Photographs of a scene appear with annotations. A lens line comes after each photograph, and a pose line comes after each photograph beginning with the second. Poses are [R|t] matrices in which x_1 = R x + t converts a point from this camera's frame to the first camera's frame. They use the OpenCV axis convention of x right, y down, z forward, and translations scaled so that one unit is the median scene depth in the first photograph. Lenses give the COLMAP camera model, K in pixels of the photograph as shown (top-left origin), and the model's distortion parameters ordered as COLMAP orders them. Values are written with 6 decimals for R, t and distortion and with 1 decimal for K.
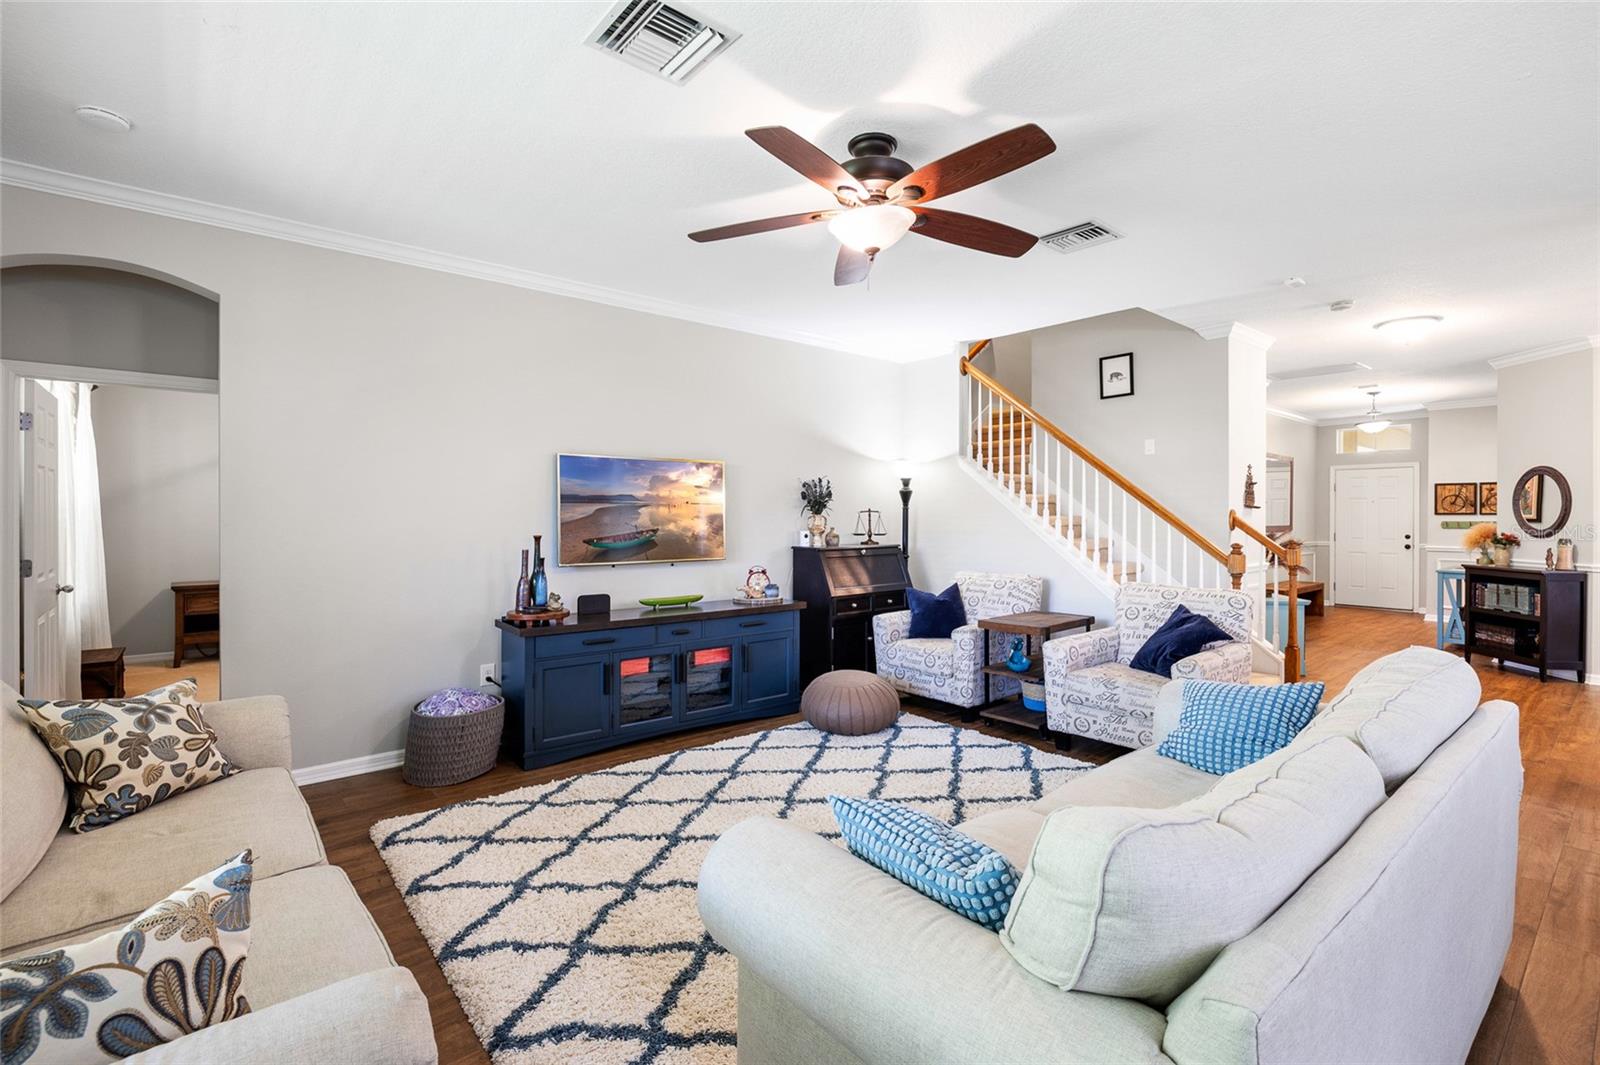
lens RADIAL K [[722.1, 0, 796.5], [0, 722.1, 514.0], [0, 0, 1]] dist [-0.001978, 0.000438]
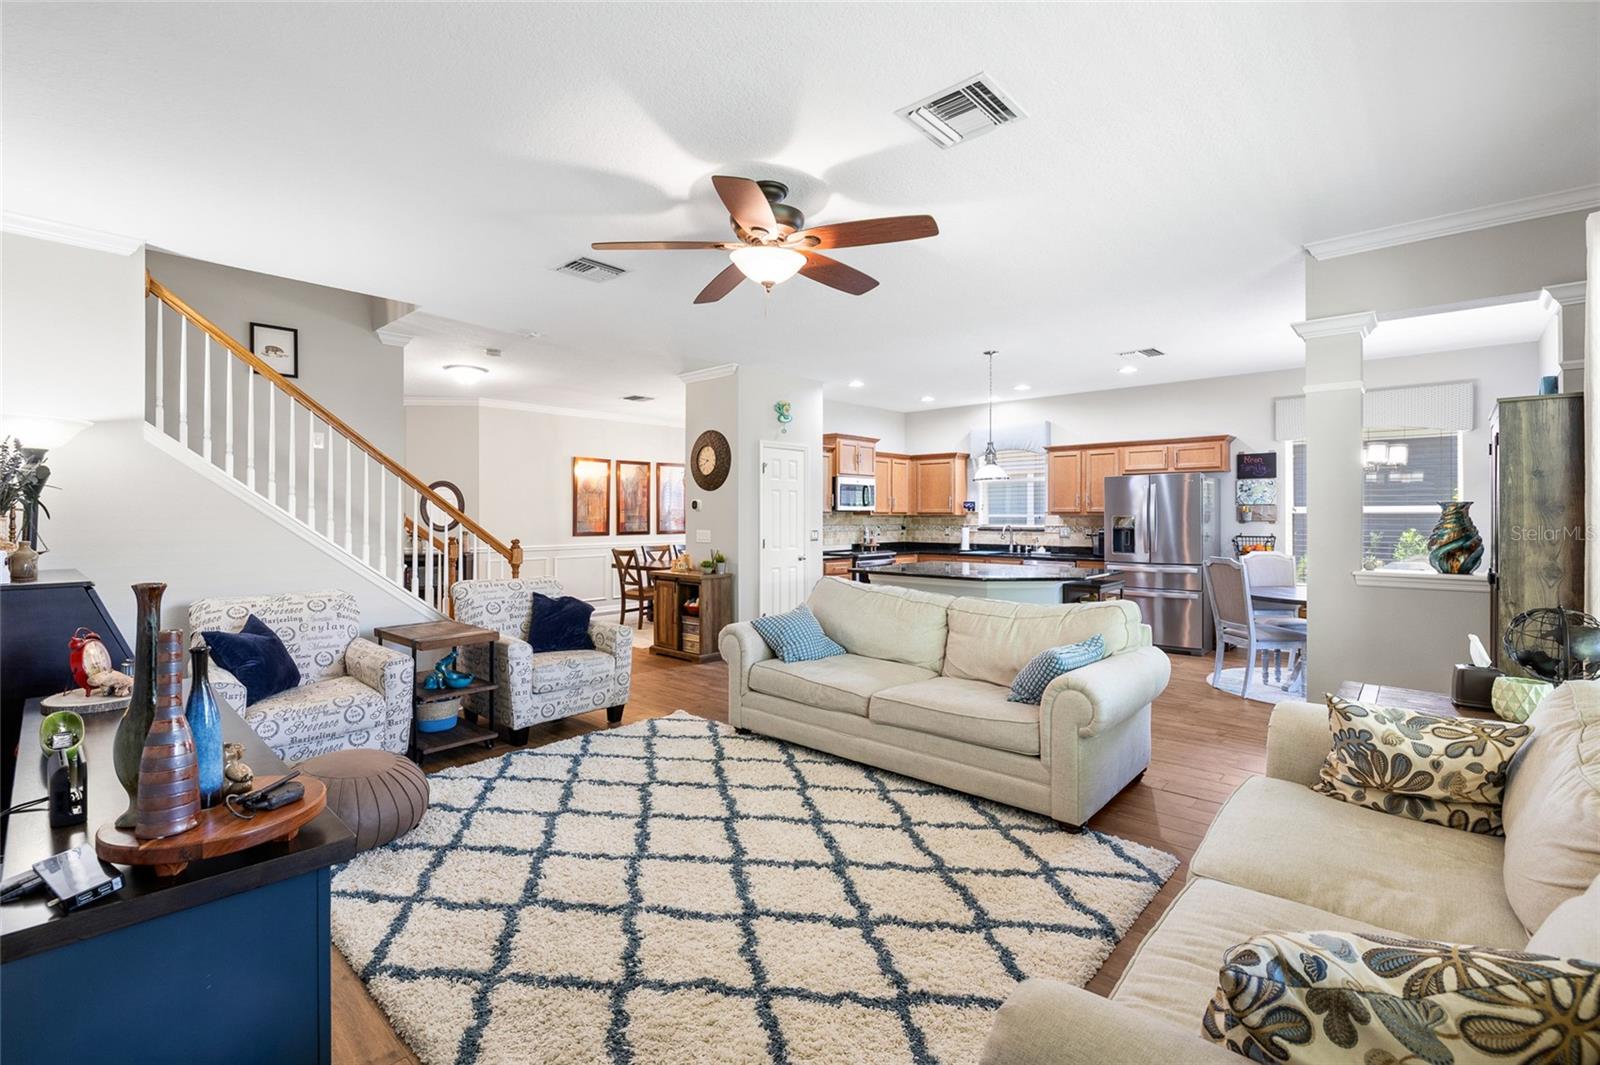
lens RADIAL K [[714.3, 0, 803.4], [0, 714.3, 515.3], [0, 0, 1]] dist [-0.000656, 0.000211]
pose [[-0.139292, -0.000053, 0.990251, -0.713103], [-0.002491, 0.999997, -0.000297, -0.000550], [-0.990248, -0.002508, -0.139292, 0.771411]]
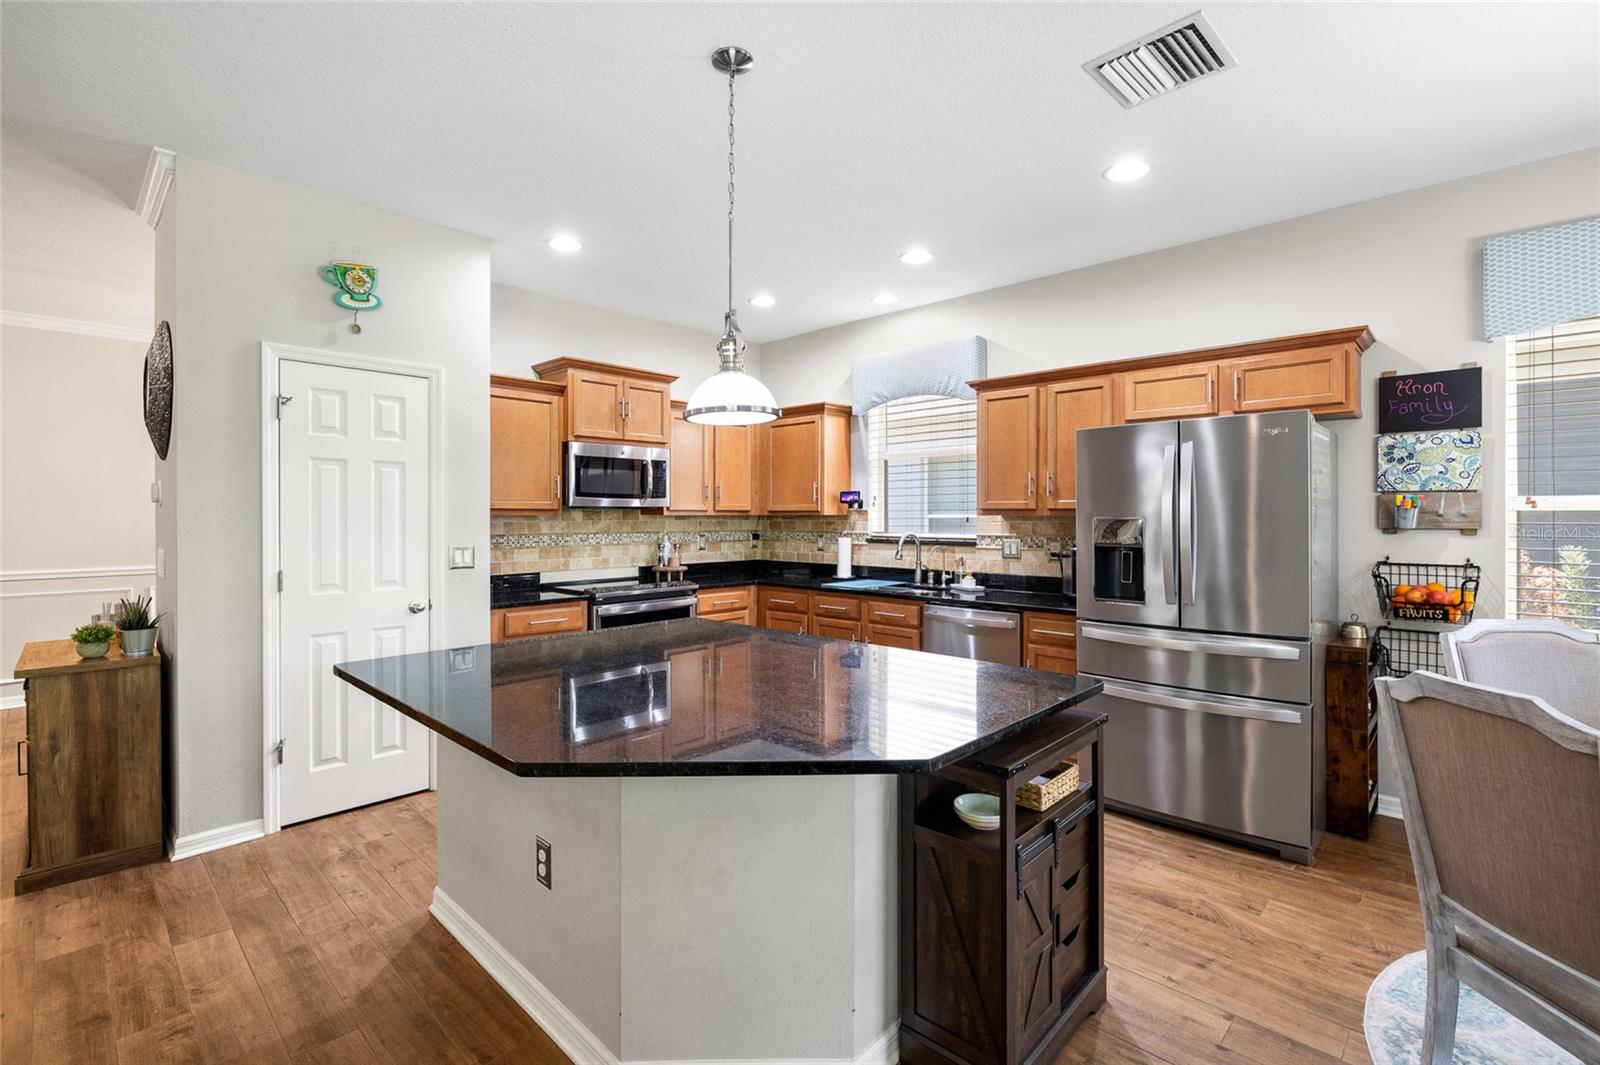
lens RADIAL K [[715.1, 0, 798.8], [0, 715.1, 520.6], [0, 0, 1]] dist [-0.002839, 0.000119]
pose [[-0.114517, -0.007230, 0.993395, 0.226997], [-0.002283, 0.999973, 0.007015, -0.002216], [-0.993419, -0.001465, -0.114531, 0.154034]]
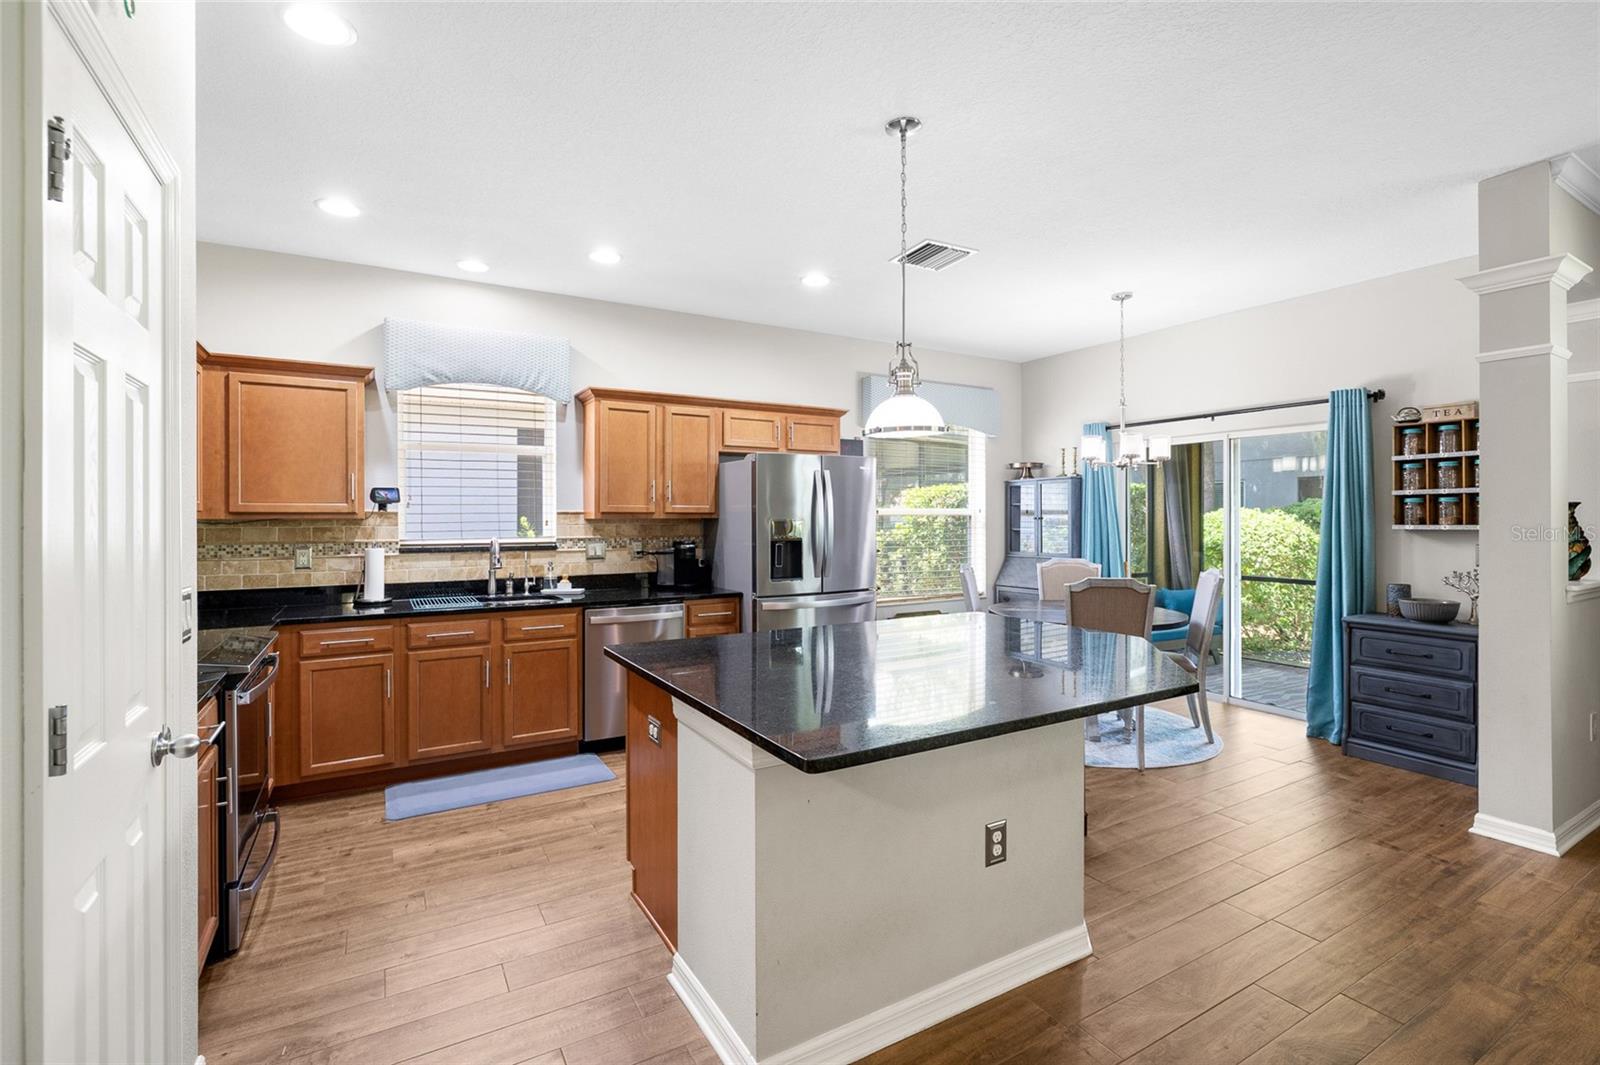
lens RADIAL K [[715.1, 0, 798.8], [0, 715.1, 520.6], [0, 0, 1]] dist [-0.002839, 0.000119]
pose [[-0.985140, 0.001125, 0.171749, 0.774527], [0.001403, 0.999998, 0.001498, -0.000942], [-0.171747, 0.001717, -0.985140, 0.804237]]
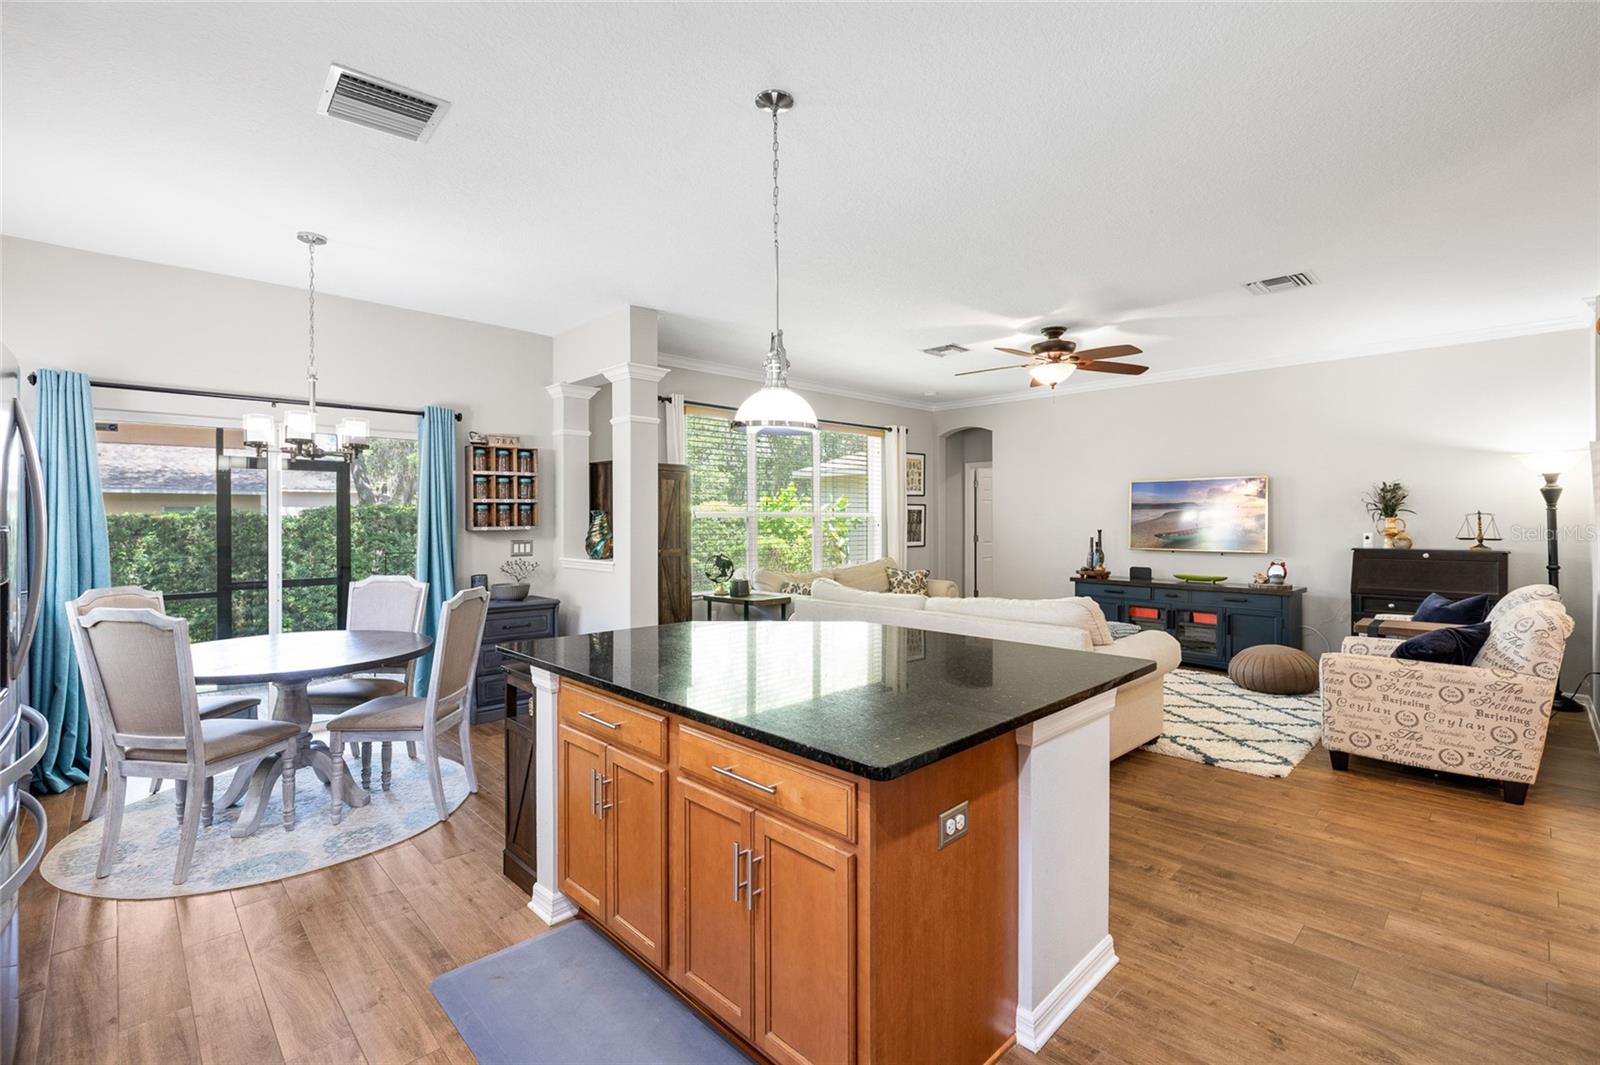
lens RADIAL K [[715.1, 0, 798.8], [0, 715.1, 520.6], [0, 0, 1]] dist [-0.002839, 0.000119]
pose [[0.072886, 0.001968, -0.997338, 1.397554], [0.005672, 0.999981, 0.002387, -0.003120], [0.997324, -0.005831, 0.072873, 0.116903]]
